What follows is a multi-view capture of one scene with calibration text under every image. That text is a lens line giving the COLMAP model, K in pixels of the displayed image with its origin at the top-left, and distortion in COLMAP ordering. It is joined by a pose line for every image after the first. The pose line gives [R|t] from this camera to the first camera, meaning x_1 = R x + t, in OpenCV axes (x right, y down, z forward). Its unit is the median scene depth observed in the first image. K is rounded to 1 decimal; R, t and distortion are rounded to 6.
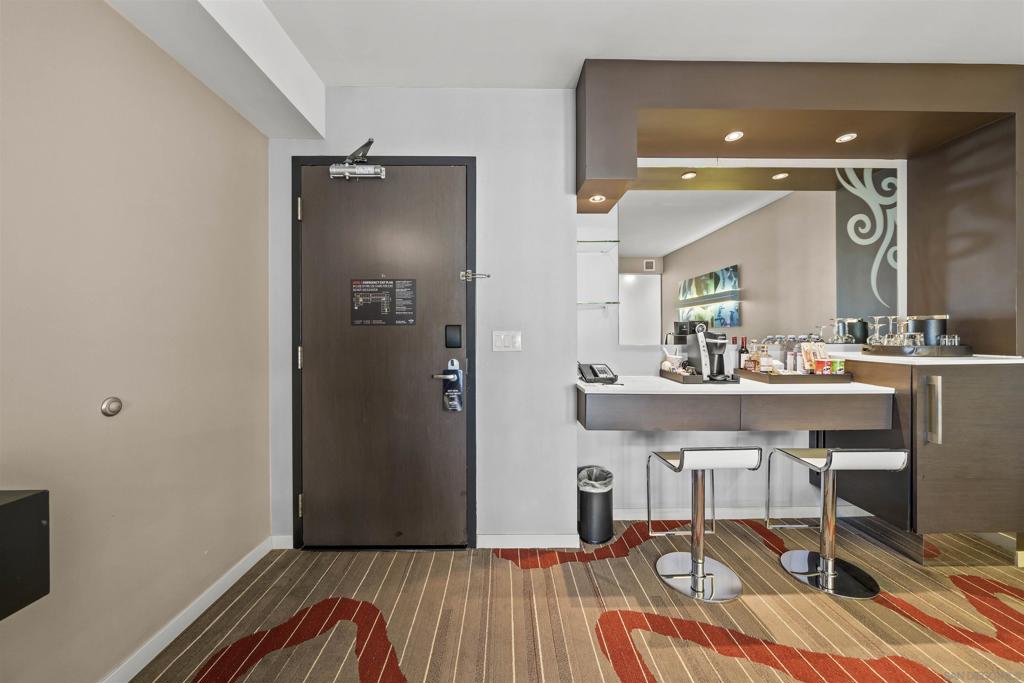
lens RADIAL K [[393.2, 0, 514.8], [0, 393.2, 336.7], [0, 0, 1]] dist [-0.008803, 0.000156]
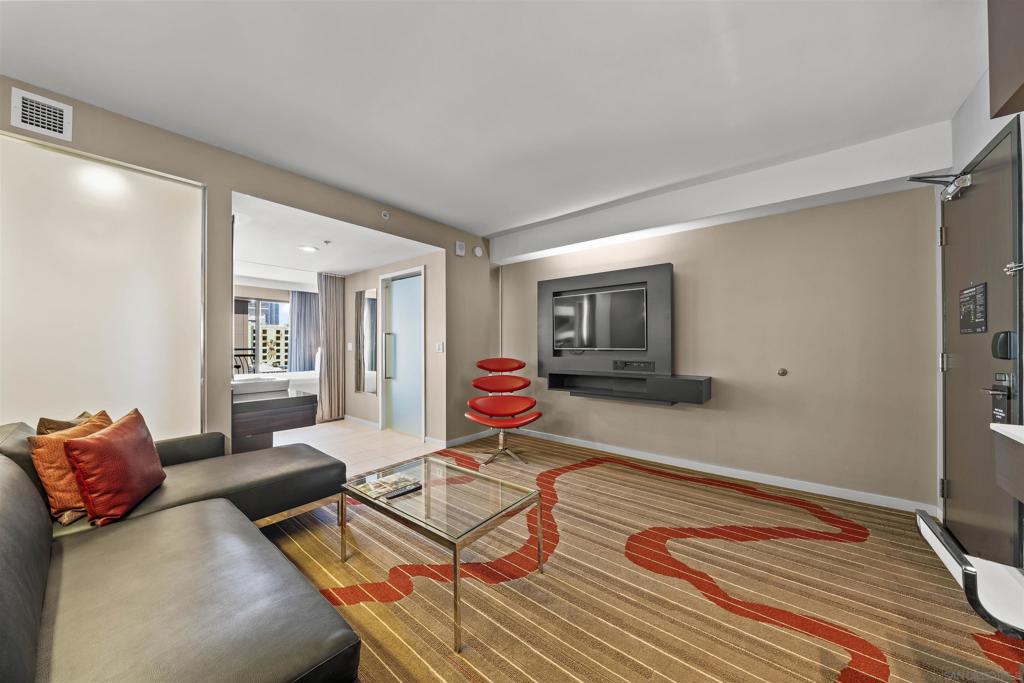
lens RADIAL K [[349.9, 0, 508.8], [0, 349.9, 342.6], [0, 0, 1]] dist [-0.001733, 0.000014]
pose [[-0.646206, -0.000252, -0.763163, 1.071795], [-0.001668, 0.999998, 0.001081, -0.004839], [0.763162, 0.001971, -0.646205, 0.660866]]
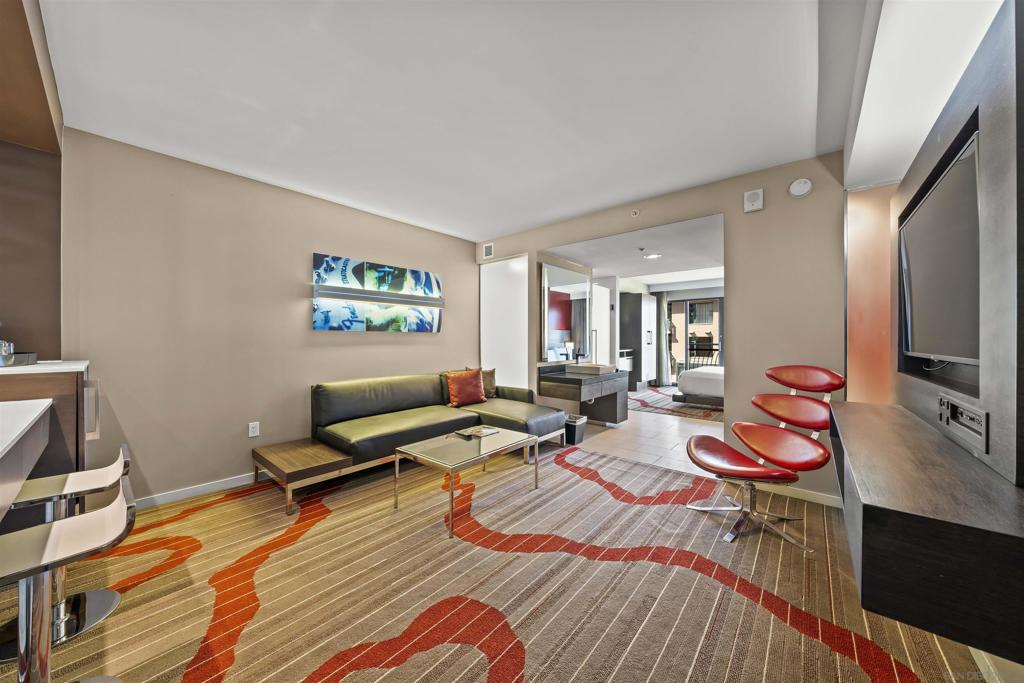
lens RADIAL K [[349.9, 0, 509.8], [0, 349.9, 338.5], [0, 0, 1]] dist [-0.001733, 0.000014]
pose [[-0.748528, 0.001973, 0.663100, -0.398452], [0.005275, 0.999982, 0.002979, -0.011609], [-0.663082, 0.005728, -0.748525, 0.799209]]
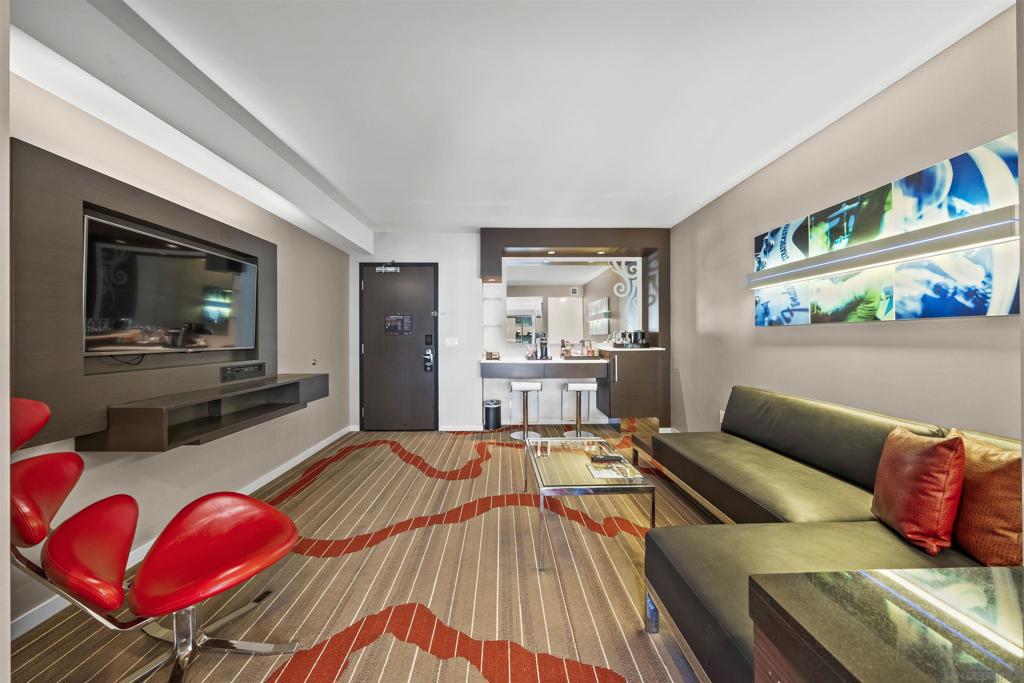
lens RADIAL K [[349.9, 0, 508.4], [0, 349.9, 336.9], [0, 0, 1]] dist [-0.001733, 0.000014]
pose [[0.999989, -0.001402, 0.004504, 0.310690], [0.001447, 0.999949, -0.009960, 0.003615], [-0.004490, 0.009966, 0.999940, -1.085925]]
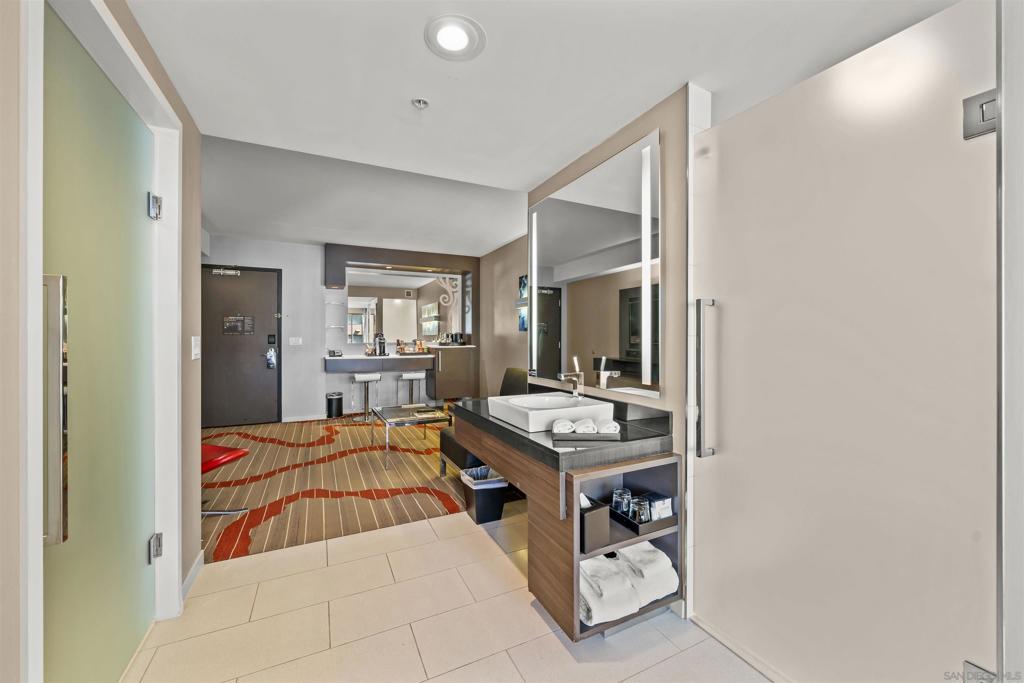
lens RADIAL K [[393.2, 0, 513.1], [0, 393.2, 336.4], [0, 0, 1]] dist [-0.008803, 0.000156]
pose [[0.901345, 0.002585, 0.433095, 0.154780], [0.002197, 0.999942, -0.010542, 0.010117], [-0.433097, 0.010453, 0.901287, -1.965664]]
